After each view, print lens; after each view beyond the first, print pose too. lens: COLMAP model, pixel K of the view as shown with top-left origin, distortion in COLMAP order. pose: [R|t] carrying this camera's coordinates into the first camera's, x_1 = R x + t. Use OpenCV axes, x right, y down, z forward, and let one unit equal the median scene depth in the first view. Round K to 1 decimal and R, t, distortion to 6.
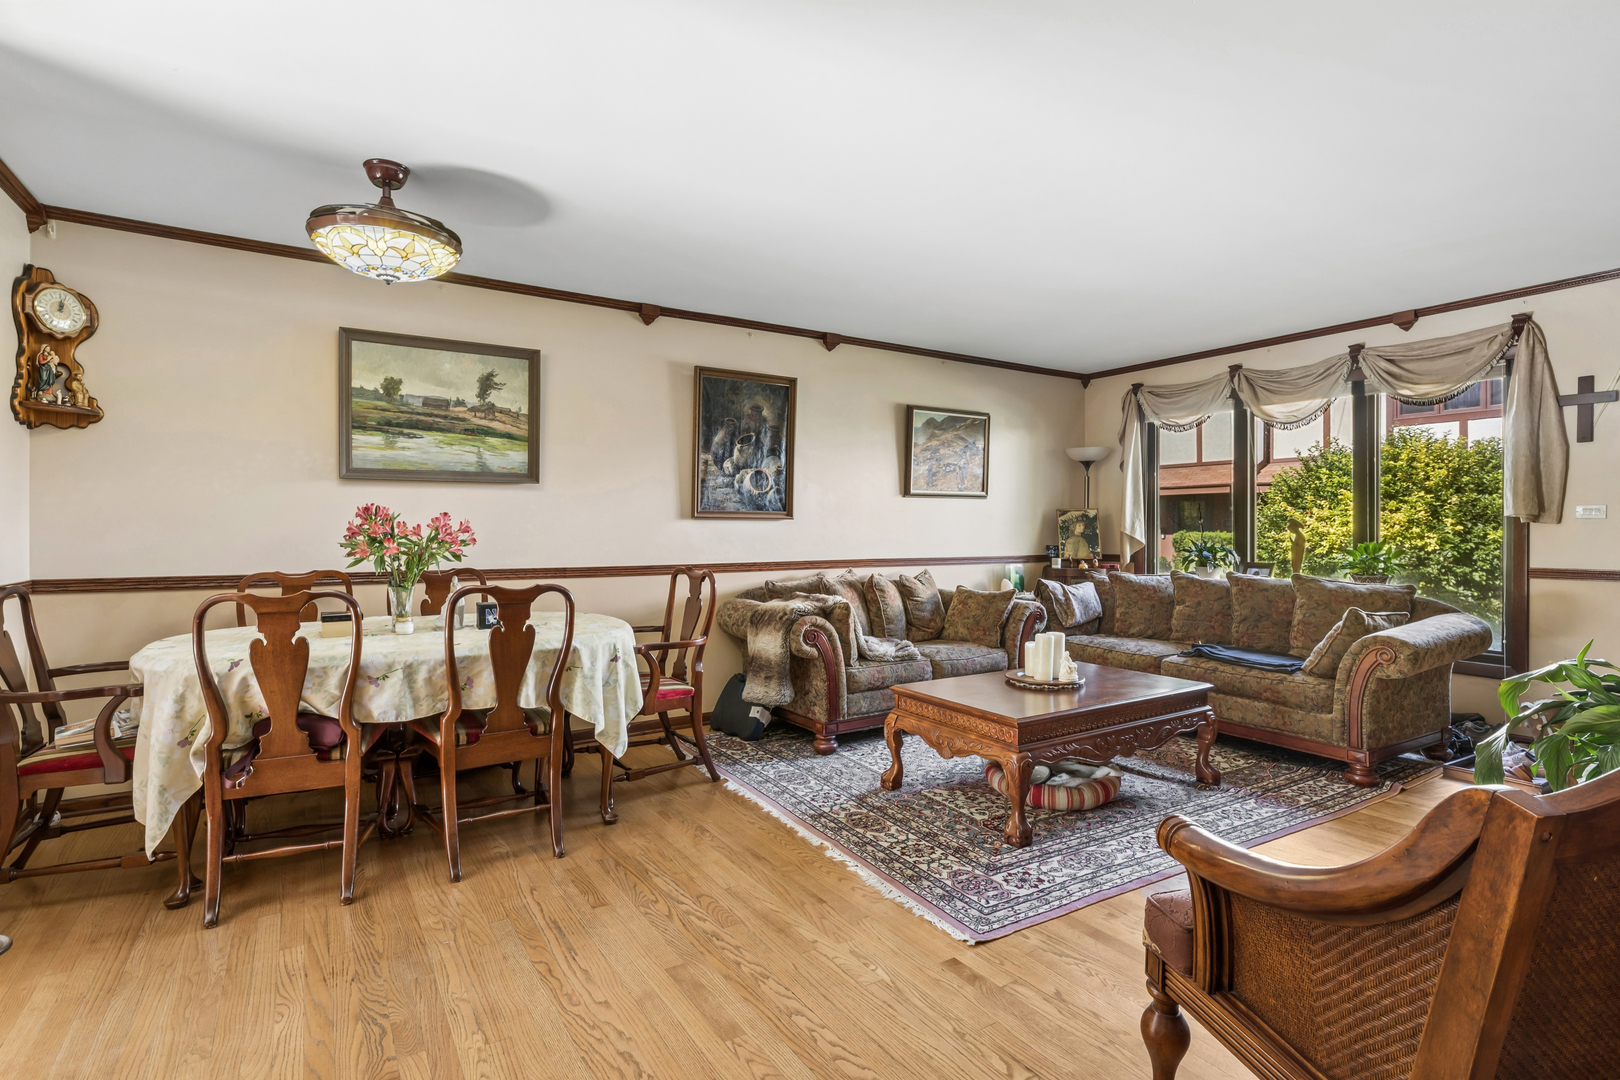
lens RADIAL K [[801.5, 0, 811.3], [0, 801.5, 532.2], [0, 0, 1]] dist [-0.002154, -0.000547]
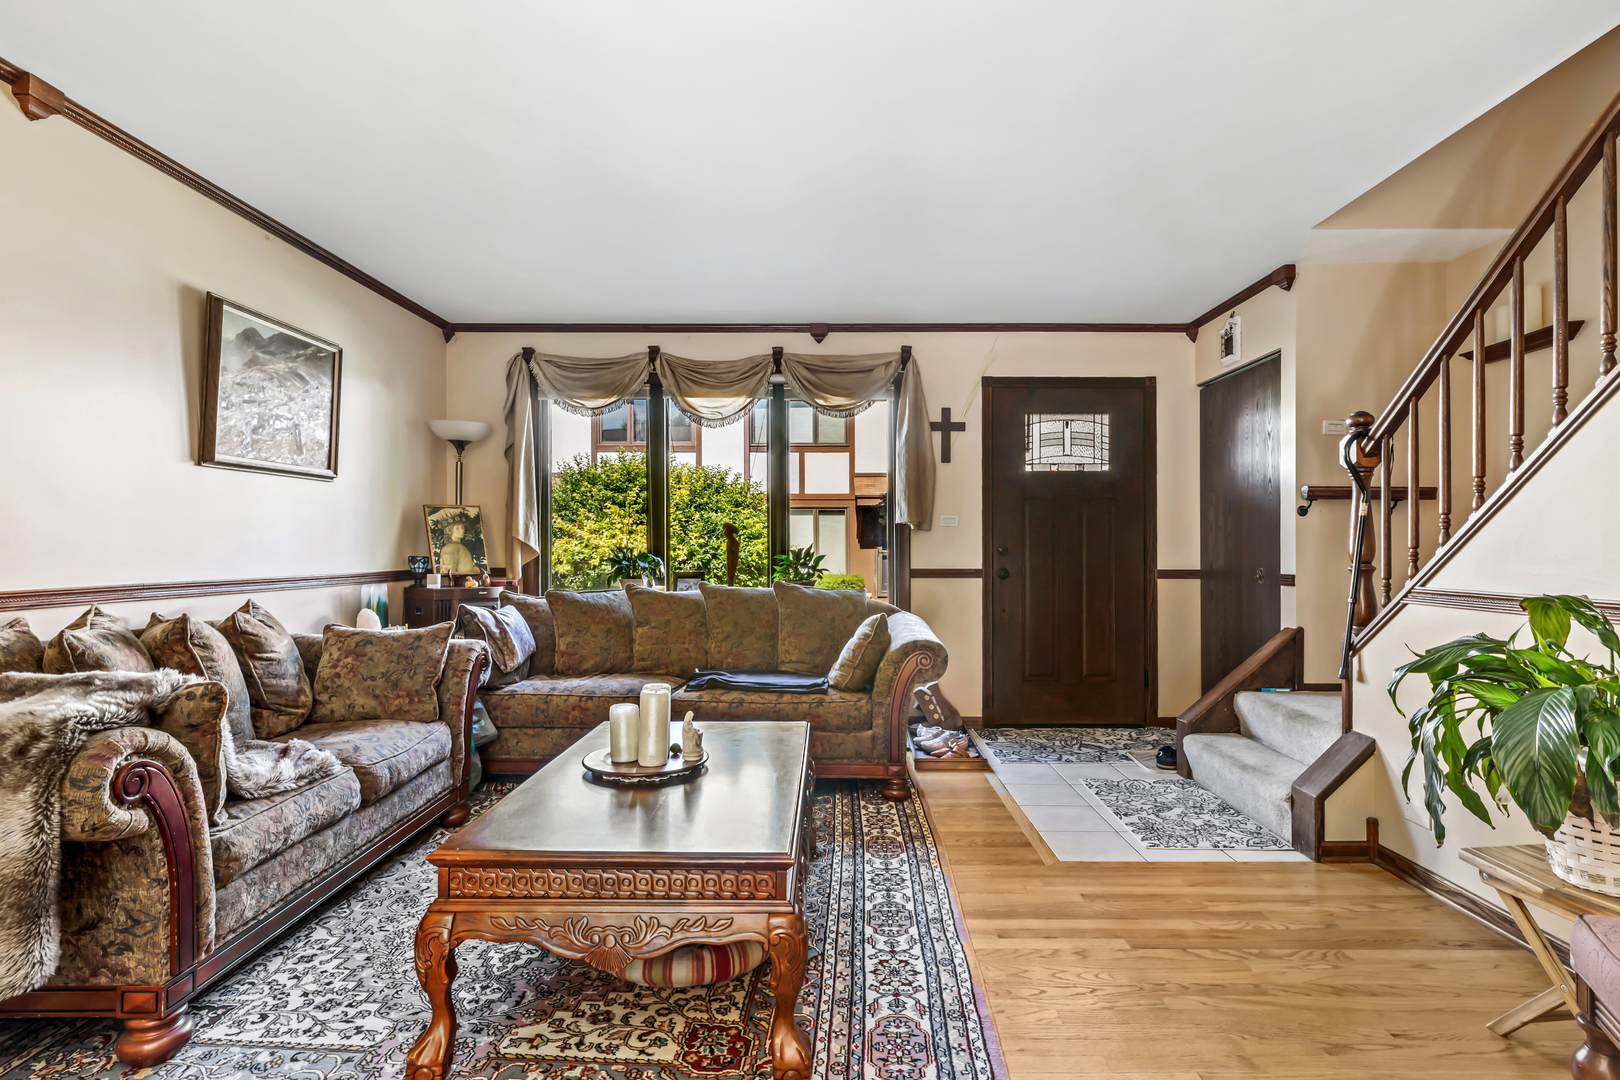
lens RADIAL K [[801.5, 0, 809.7], [0, 801.5, 548.4], [0, 0, 1]] dist [-0.002154, -0.000547]
pose [[0.540935, 0.000342, 0.841064, -0.130503], [0.002173, 0.999996, -0.001804, 0.015189], [-0.841062, 0.002804, 0.540932, 0.443750]]
